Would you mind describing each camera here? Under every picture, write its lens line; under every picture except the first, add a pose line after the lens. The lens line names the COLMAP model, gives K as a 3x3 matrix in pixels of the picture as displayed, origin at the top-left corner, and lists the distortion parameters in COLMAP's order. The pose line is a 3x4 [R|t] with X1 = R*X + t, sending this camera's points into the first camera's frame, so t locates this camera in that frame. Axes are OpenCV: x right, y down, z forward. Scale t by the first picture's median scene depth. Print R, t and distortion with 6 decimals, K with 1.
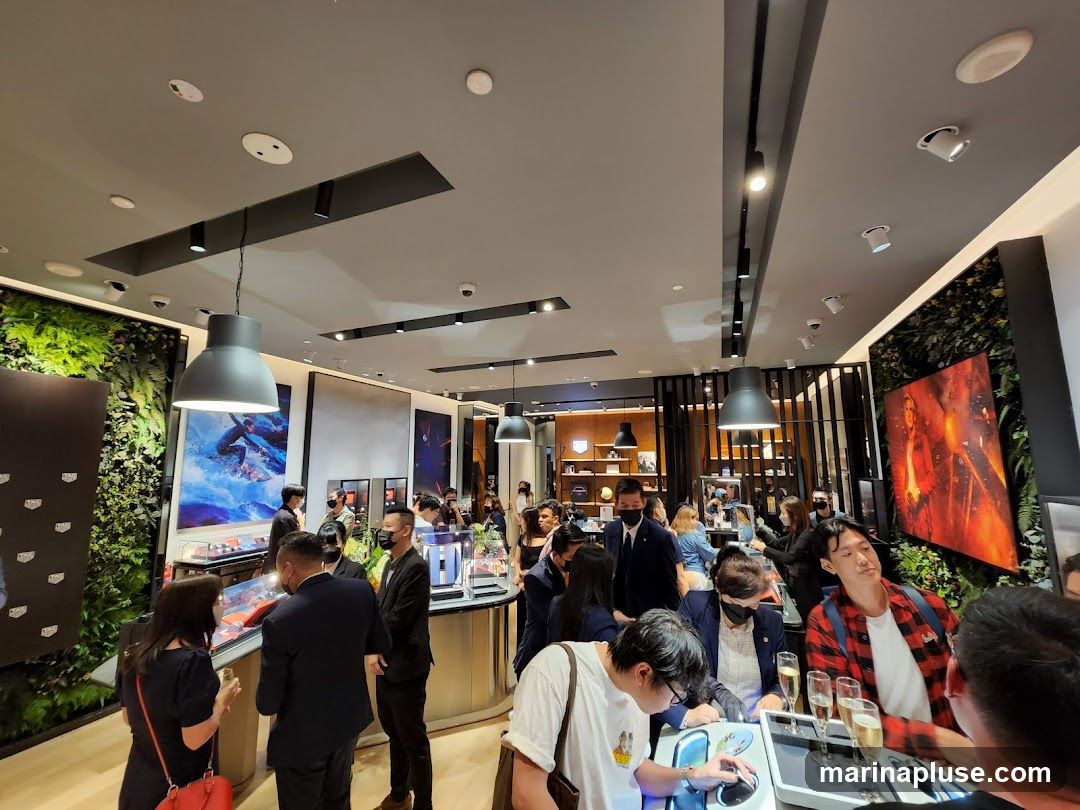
lens RADIAL K [[445.2, 0, 540.0], [0, 445.2, 405.0], [0, 0, 1]] dist [-0.000311, 0.000020]
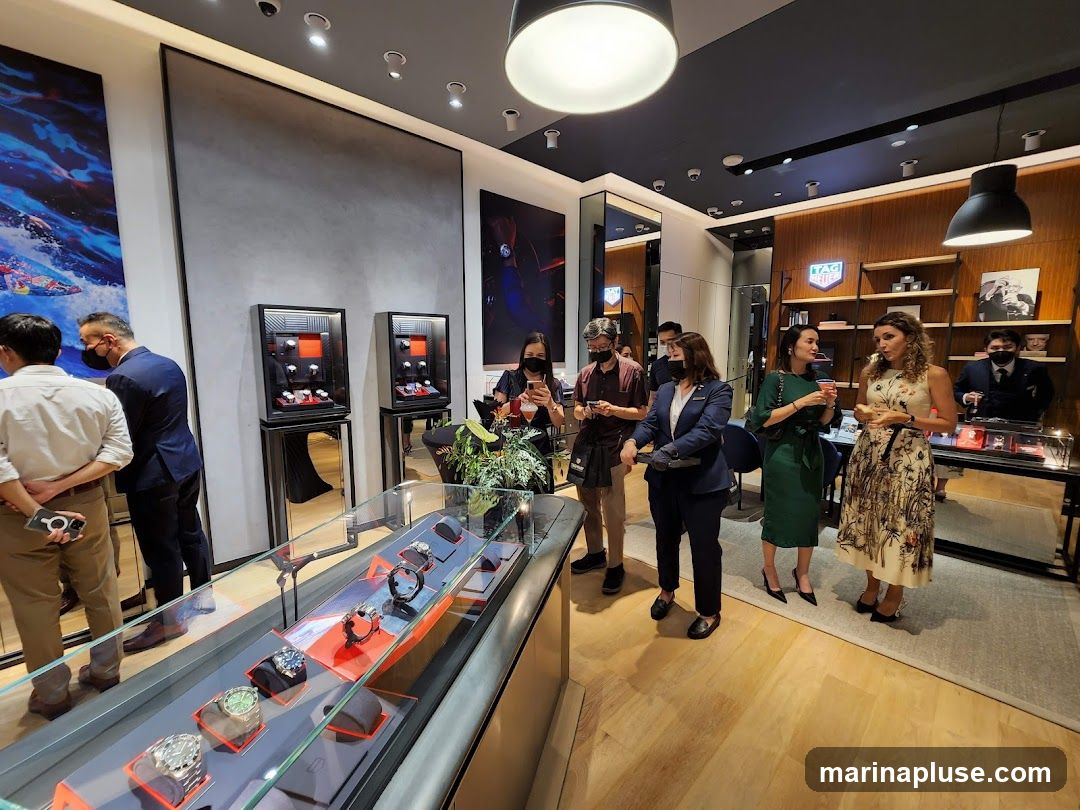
lens RADIAL K [[445.2, 0, 540.0], [0, 445.2, 405.0], [0, 0, 1]] dist [-0.000311, 0.000020]
pose [[0.911736, 0.058436, -0.406599, 0.009705], [0.050269, 0.966517, 0.251629, 0.109787], [0.407689, -0.249859, 0.878271, 0.449515]]
